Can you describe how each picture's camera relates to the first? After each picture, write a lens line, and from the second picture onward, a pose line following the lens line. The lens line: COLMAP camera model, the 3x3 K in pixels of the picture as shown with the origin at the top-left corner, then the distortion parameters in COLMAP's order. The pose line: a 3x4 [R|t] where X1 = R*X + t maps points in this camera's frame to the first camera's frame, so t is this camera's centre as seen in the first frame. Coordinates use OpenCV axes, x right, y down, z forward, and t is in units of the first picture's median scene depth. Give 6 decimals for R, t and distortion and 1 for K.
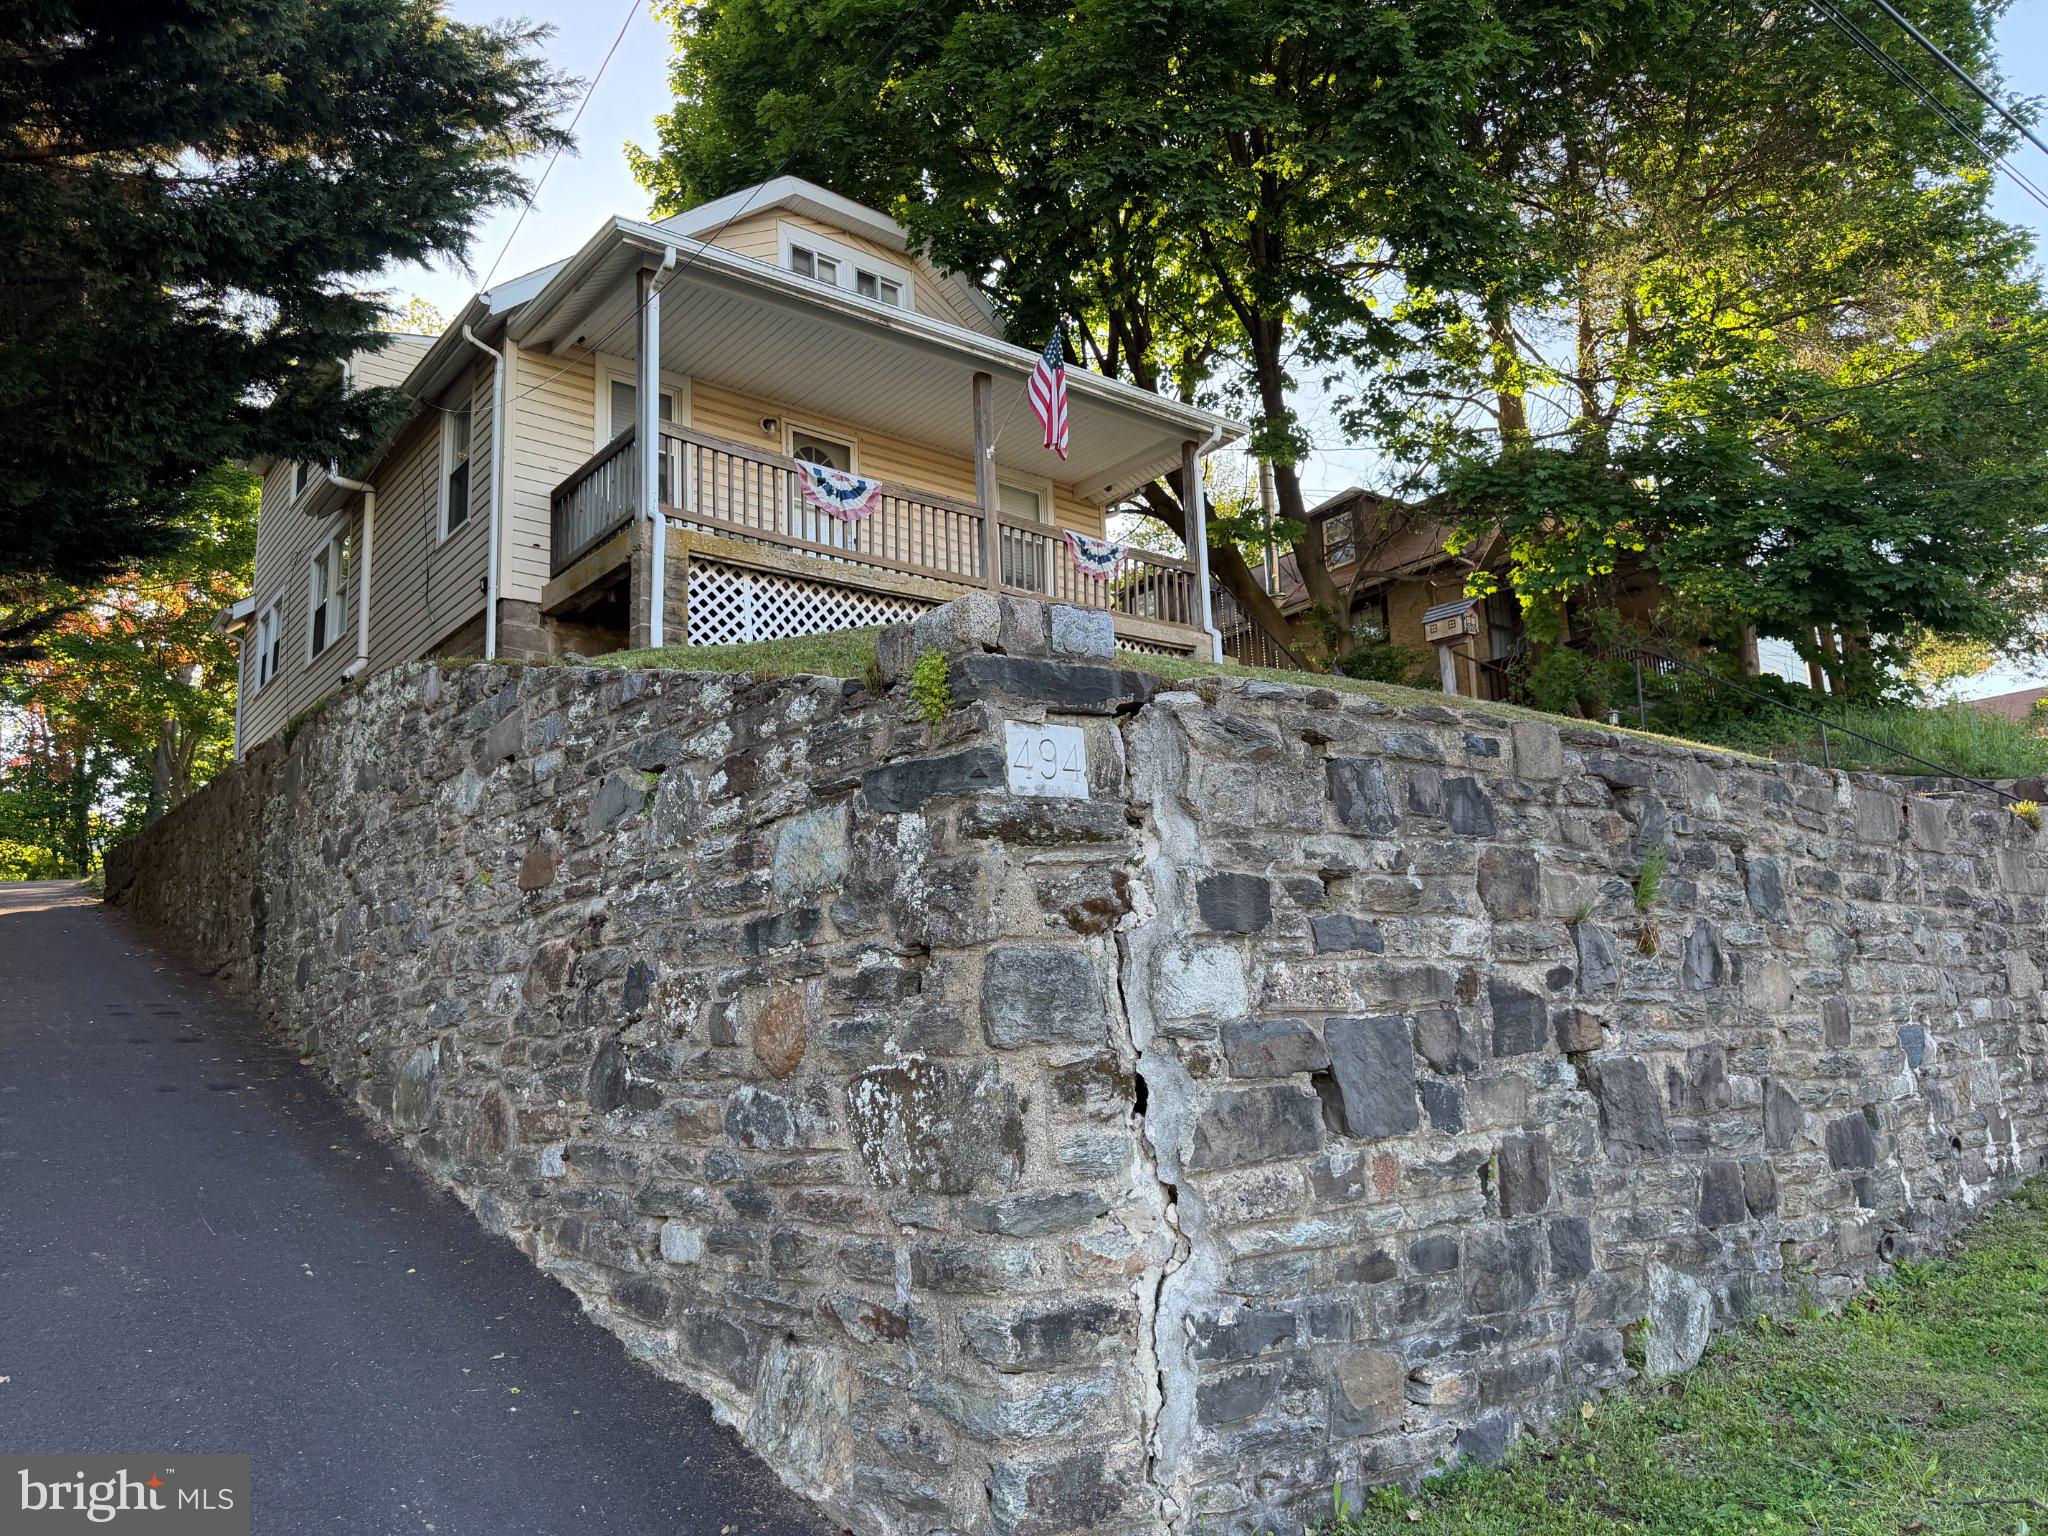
lens RADIAL K [[1420.2, 0, 1036.2], [0, 1420.2, 769.4], [0, 0, 1]] dist [0.144413, -0.281075]
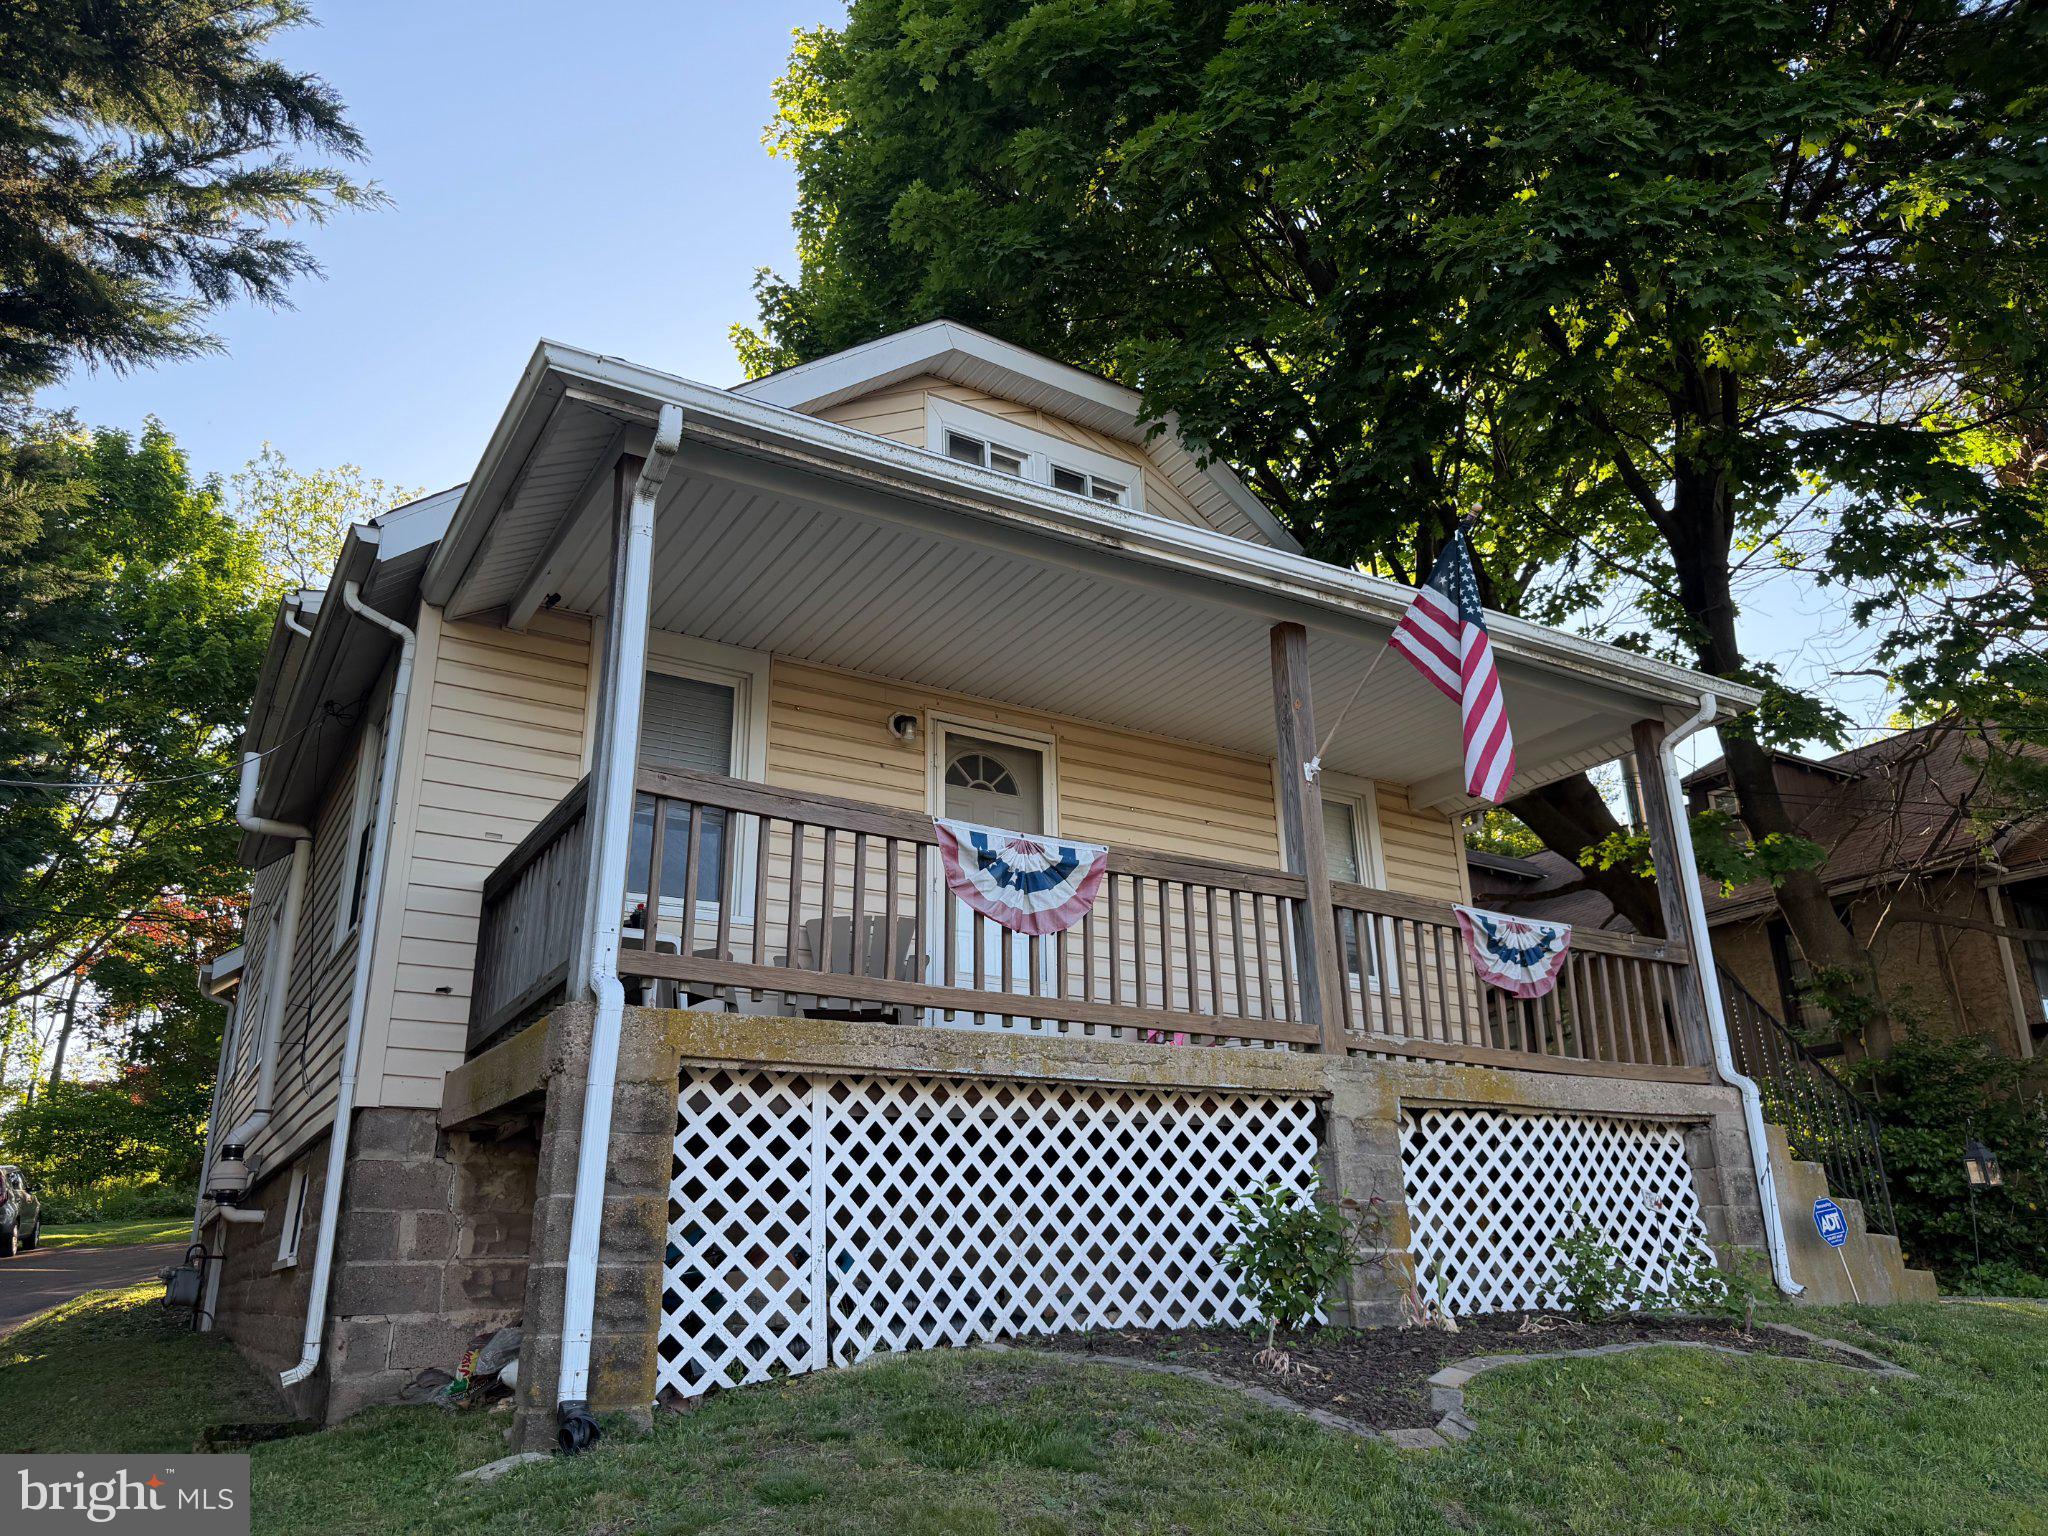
lens RADIAL K [[1451.6, 0, 1024.0], [0, 1451.6, 768.0], [0, 0, 1]] dist [0.090200, -0.128800]
pose [[0.990266, -0.024353, -0.137042, -0.067033], [0.002775, 0.987833, -0.155494, -0.149718], [0.139162, 0.153601, 0.978285, 0.498654]]
